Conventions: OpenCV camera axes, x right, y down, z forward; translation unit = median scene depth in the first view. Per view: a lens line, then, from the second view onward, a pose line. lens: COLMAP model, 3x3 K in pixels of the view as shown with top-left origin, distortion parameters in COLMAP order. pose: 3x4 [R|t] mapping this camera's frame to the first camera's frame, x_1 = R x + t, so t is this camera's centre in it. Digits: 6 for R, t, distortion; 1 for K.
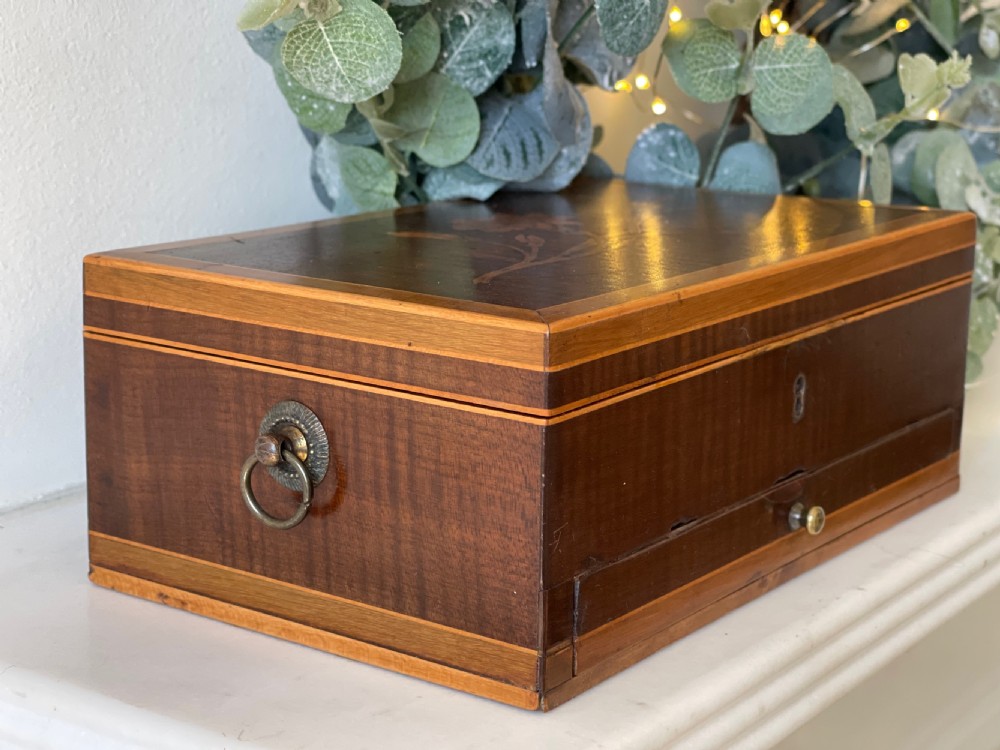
lens RADIAL K [[1937.0, 0, 499.1], [0, 1937.0, 365.8], [0, 0, 1]] dist [0.111920, 0.000000]
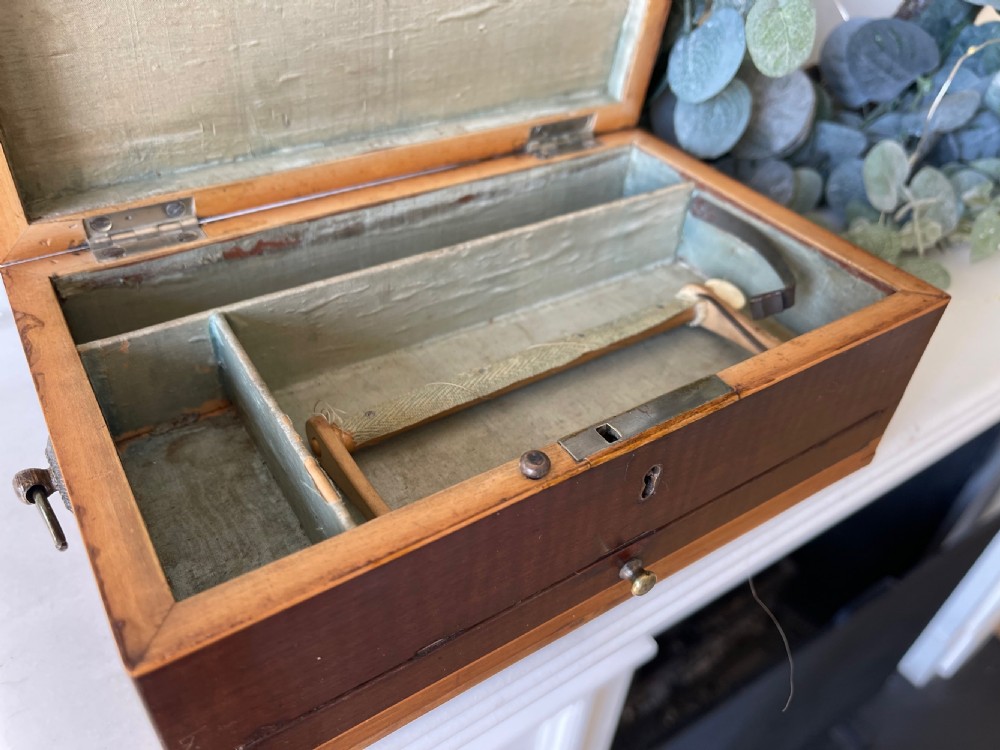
lens RADIAL K [[801.4, 0, 496.4], [0, 801.4, 379.1], [0, 0, 1]] dist [-0.016527, -0.006938]
pose [[0.930203, 0.255115, -0.263891, 0.173012], [-0.112944, 0.883023, 0.455537, -0.190348], [0.349236, -0.393937, 0.850205, 0.664813]]
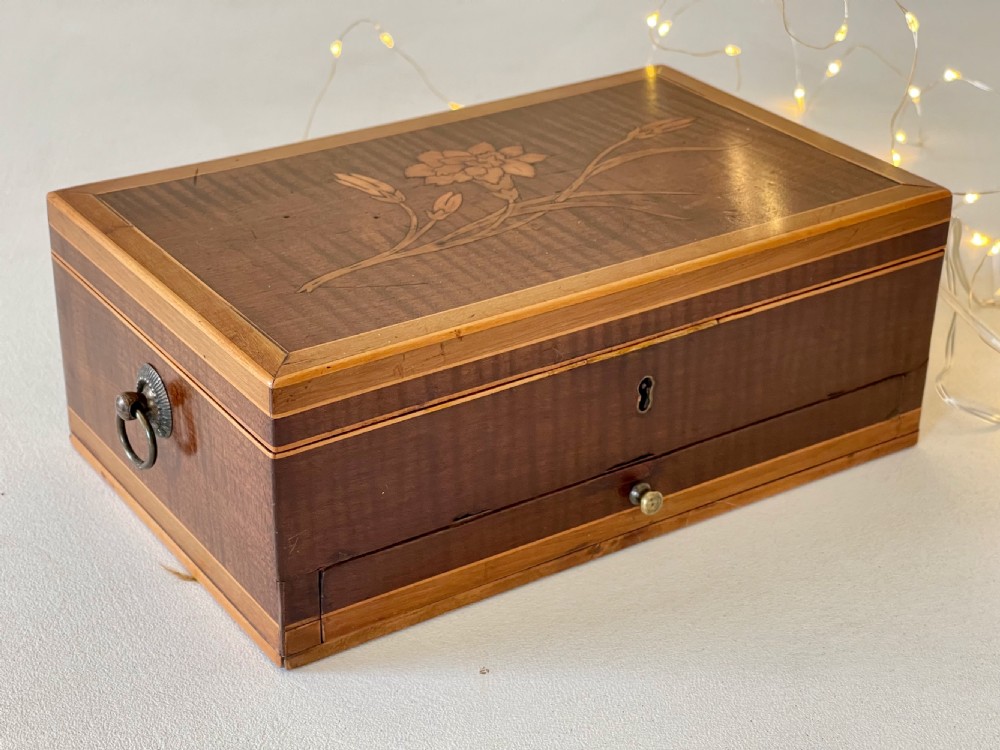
lens RADIAL K [[1937.0, 0, 493.4], [0, 1937.0, 380.6], [0, 0, 1]] dist [0.111920, 0.000000]
pose [[0.934112, 0.165191, -0.316460, 0.412415], [-0.074889, 0.957445, 0.278731, -0.283210], [0.349036, -0.236666, 0.906732, -0.005711]]
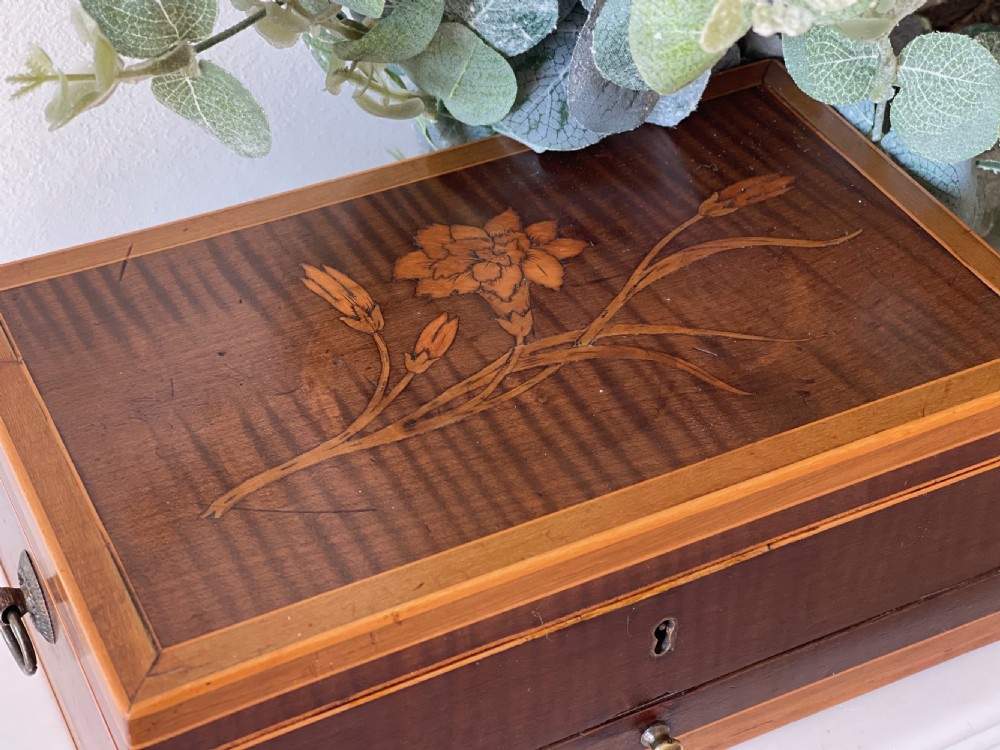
lens RADIAL K [[1937.0, 0, 497.4], [0, 1937.0, 371.4], [0, 0, 1]] dist [0.111920, 0.000000]
pose [[0.881927, 0.304273, -0.360032, 0.352851], [-0.095410, 0.863186, 0.495789, -0.481653], [0.461630, -0.402899, 0.790298, 0.355031]]
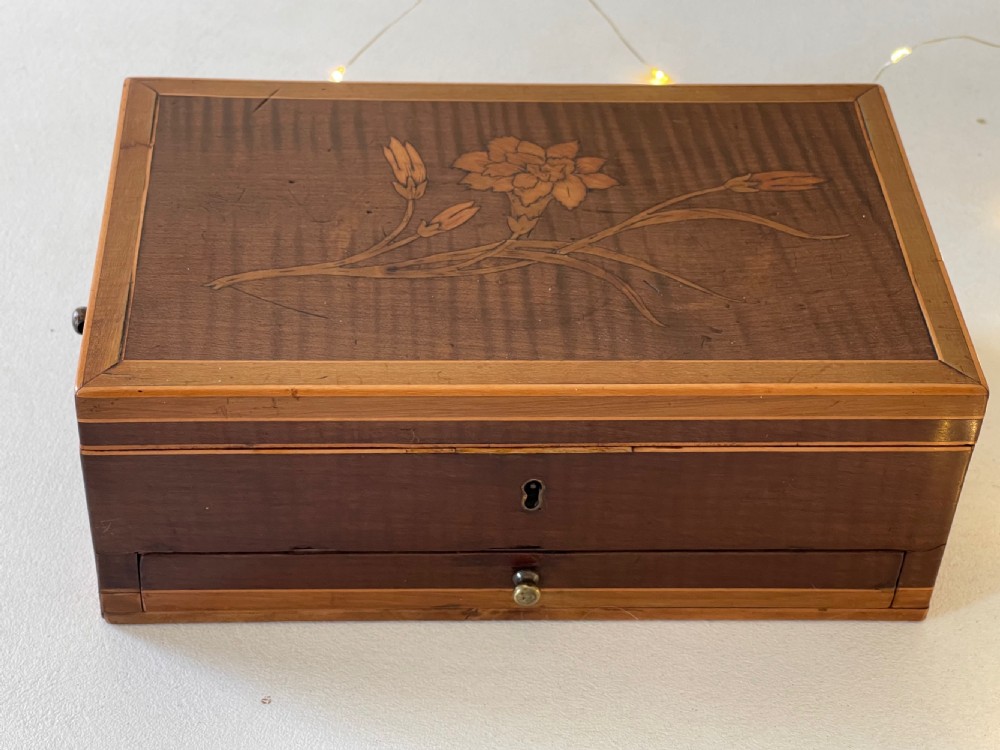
lens RADIAL K [[1937.0, 0, 483.2], [0, 1937.0, 377.7], [0, 0, 1]] dist [0.111920, 0.000000]
pose [[0.613130, 0.531203, -0.584718, 0.690954], [-0.191601, 0.818061, 0.542278, -0.571605], [0.766395, -0.220454, 0.603357, 0.380676]]
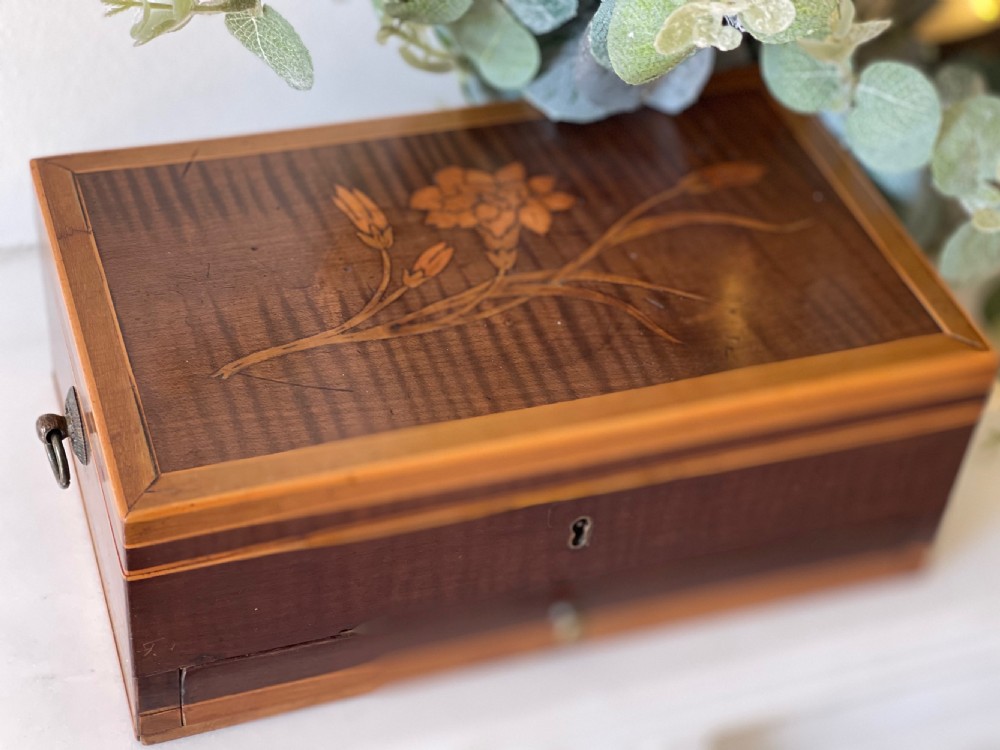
lens RADIAL K [[1937.0, 0, 500.6], [0, 1937.0, 370.4], [0, 0, 1]] dist [0.111920, 0.000000]
pose [[0.805954, 0.432653, -0.404041, 0.483278], [-0.182781, 0.831052, 0.525304, -0.562887], [0.563053, -0.349520, 0.748871, 0.259308]]
